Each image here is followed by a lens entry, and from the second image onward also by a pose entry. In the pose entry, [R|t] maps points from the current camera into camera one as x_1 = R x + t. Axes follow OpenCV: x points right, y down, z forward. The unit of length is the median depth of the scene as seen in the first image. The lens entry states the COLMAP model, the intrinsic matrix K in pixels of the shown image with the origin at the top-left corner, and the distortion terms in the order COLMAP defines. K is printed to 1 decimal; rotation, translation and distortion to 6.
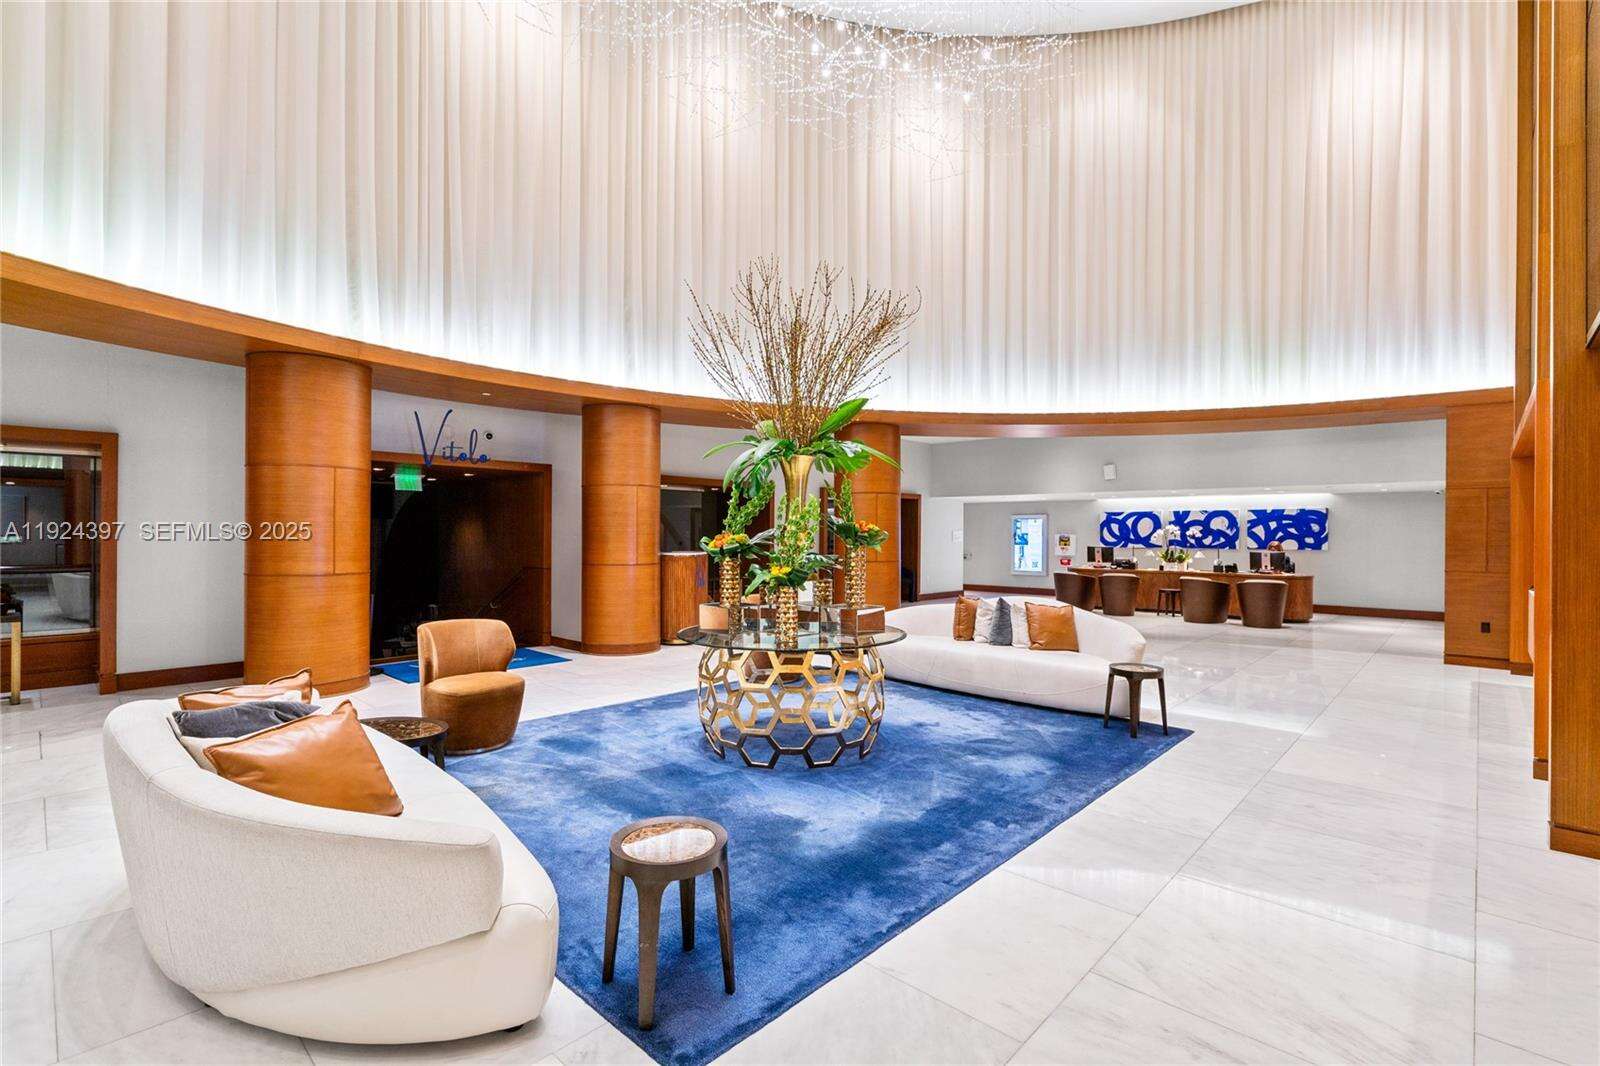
lens RADIAL K [[727.2, 0, 800.0], [0, 727.2, 533.0], [0, 0, 1]] dist [-0.003842, -0.000192]
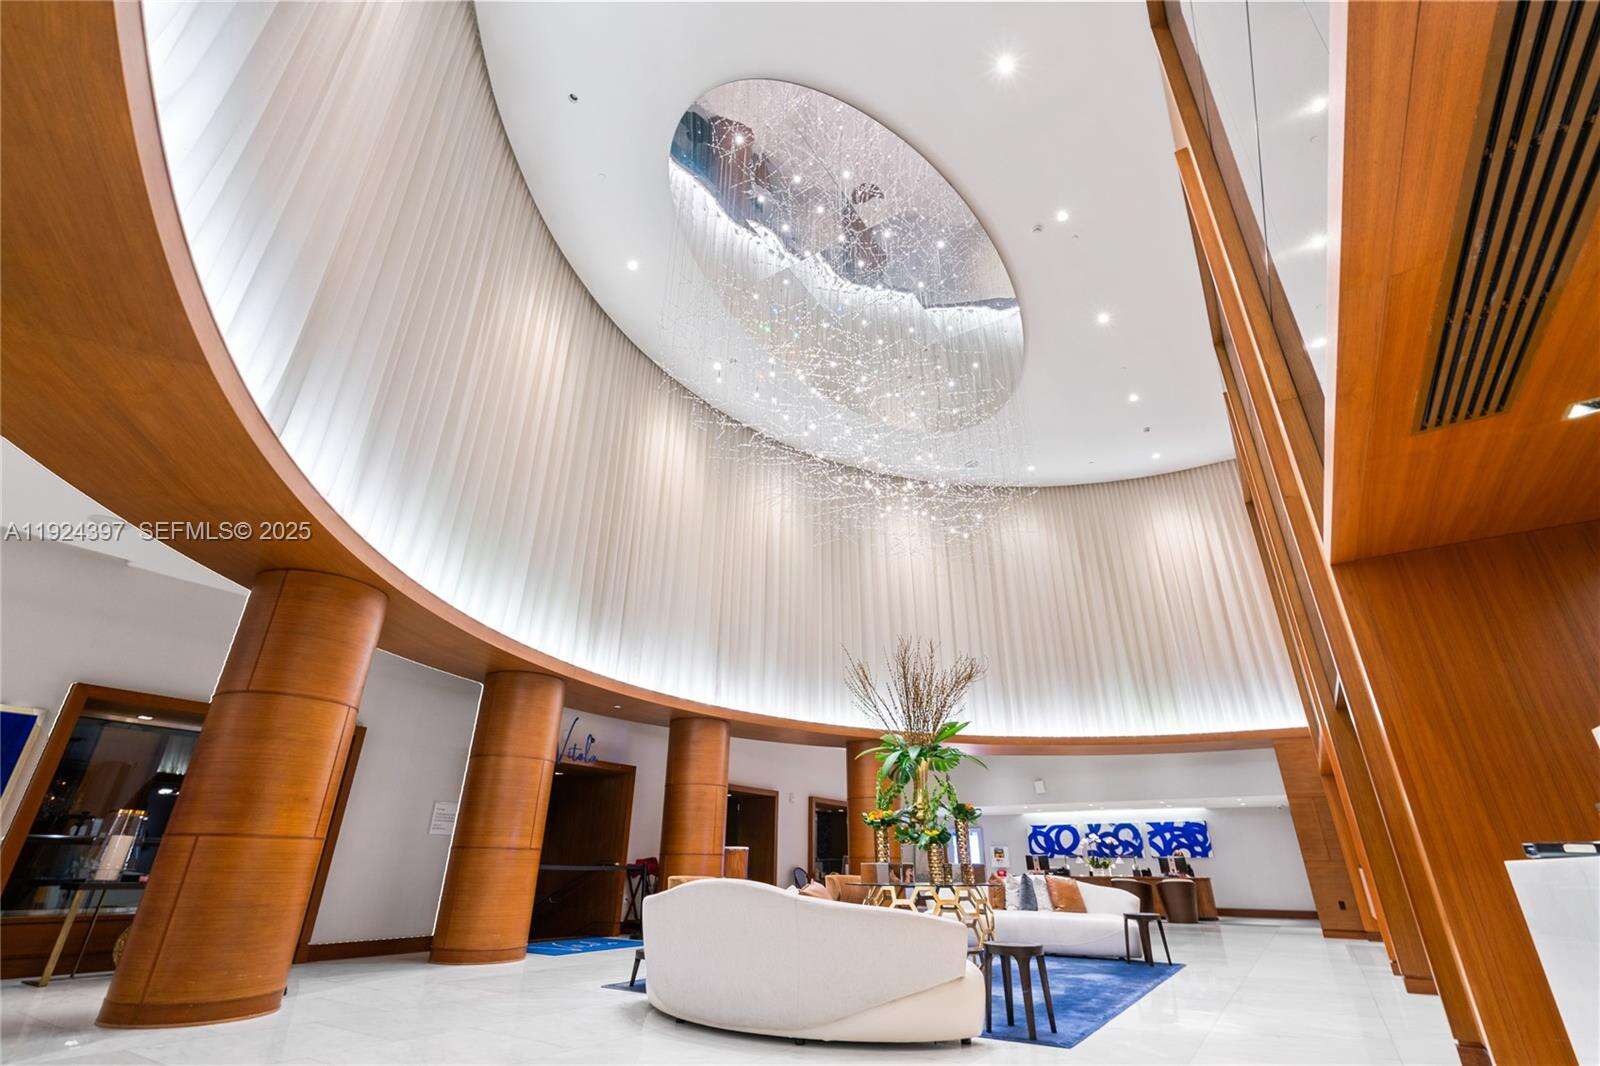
lens RADIAL K [[704.3, 0, 800.0], [0, 704.3, 533.0], [0, 0, 1]] dist [-0.003602, -0.000093]
pose [[0.986080, 0.075137, 0.148326, -0.264984], [-0.004701, 0.904314, -0.426843, 0.053971], [-0.166205, 0.420204, 0.892079, -0.261291]]
